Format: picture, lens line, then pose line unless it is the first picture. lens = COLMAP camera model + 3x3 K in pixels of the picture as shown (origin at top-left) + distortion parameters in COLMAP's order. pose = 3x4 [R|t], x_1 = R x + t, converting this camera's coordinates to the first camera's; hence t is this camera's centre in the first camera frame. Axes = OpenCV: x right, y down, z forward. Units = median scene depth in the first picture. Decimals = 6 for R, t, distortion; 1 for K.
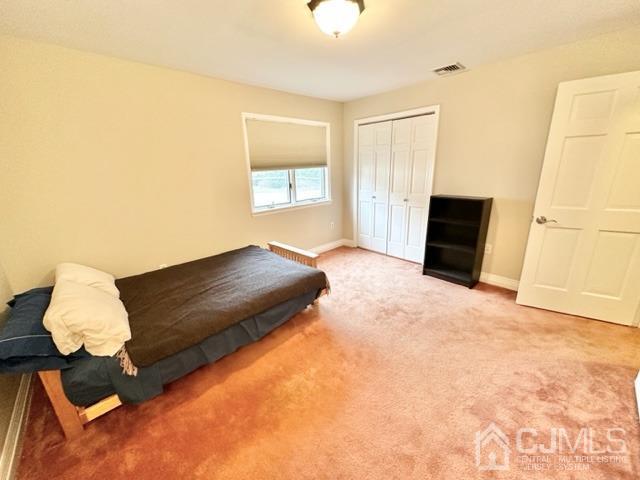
lens RADIAL K [[253.8, 0, 322.6], [0, 253.8, 240.6], [0, 0, 1]] dist [-0.002185, -0.000203]
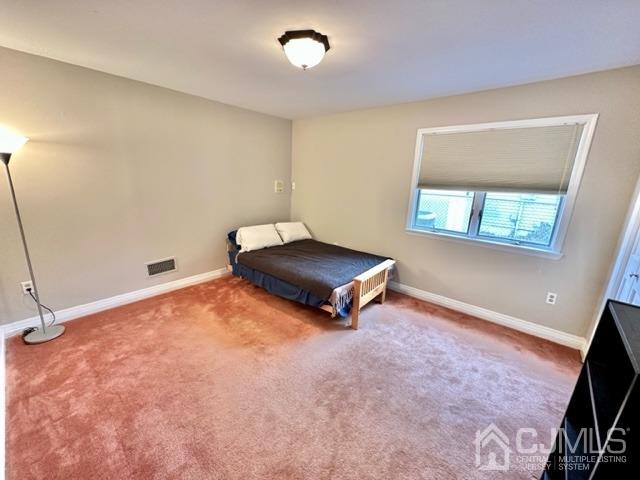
lens RADIAL K [[253.8, 0, 322.6], [0, 253.8, 240.6], [0, 0, 1]] dist [-0.002185, -0.000203]
pose [[0.104884, 0.271967, -0.956574, 0.682049], [-0.321633, 0.919461, 0.226149, -0.199870], [0.941037, 0.283947, 0.183910, 0.561622]]
